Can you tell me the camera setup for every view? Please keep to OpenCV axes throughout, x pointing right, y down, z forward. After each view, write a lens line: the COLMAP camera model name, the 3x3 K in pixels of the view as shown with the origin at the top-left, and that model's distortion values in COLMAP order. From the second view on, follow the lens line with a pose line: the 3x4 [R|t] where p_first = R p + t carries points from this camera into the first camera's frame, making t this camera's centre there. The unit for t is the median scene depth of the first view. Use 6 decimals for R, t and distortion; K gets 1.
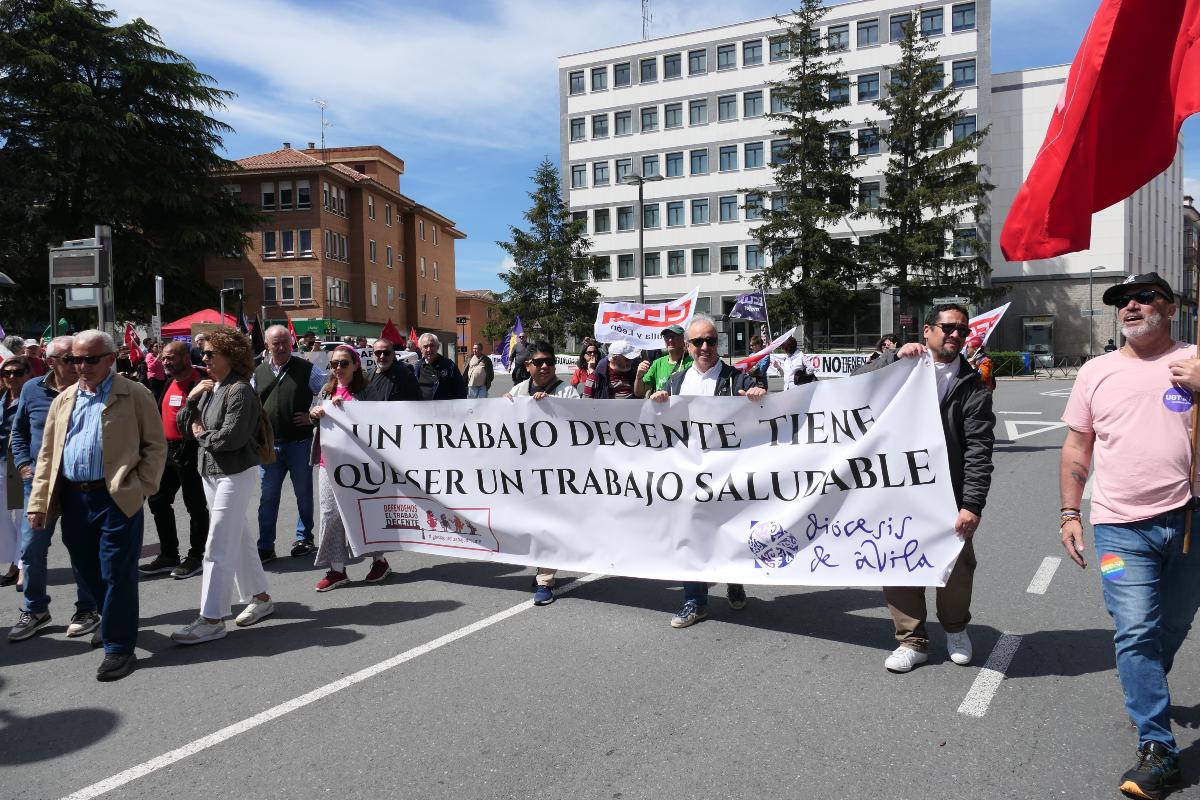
lens RADIAL K [[846.4, 0, 600.0], [0, 846.4, 400.0], [0, 0, 1]] dist [-0.030747, 0.017671]
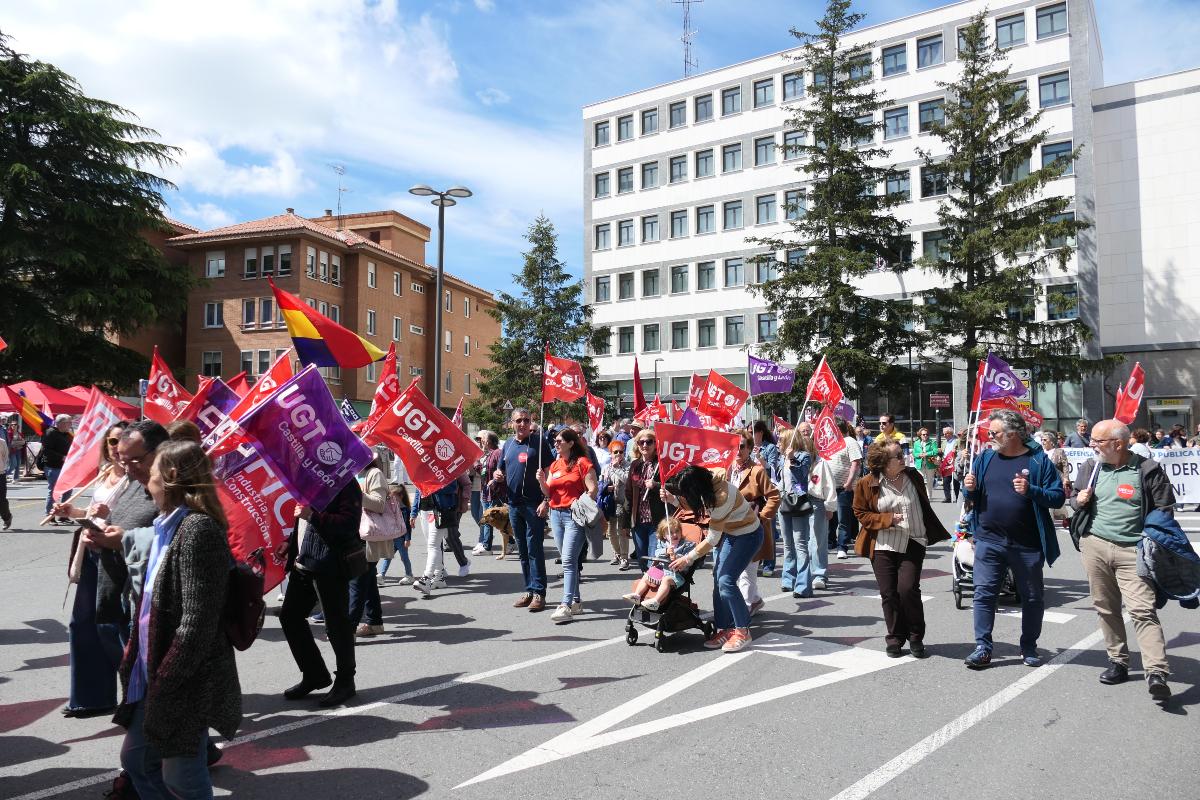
lens RADIAL K [[846.7, 0, 600.0], [0, 846.7, 400.0], [0, 0, 1]] dist [-0.031962, 0.031665]
pose [[0.985222, 0.007238, -0.171130, 0.151384], [-0.023414, 0.995419, -0.092697, -0.016848], [0.169675, 0.095333, 0.980878, 0.184094]]
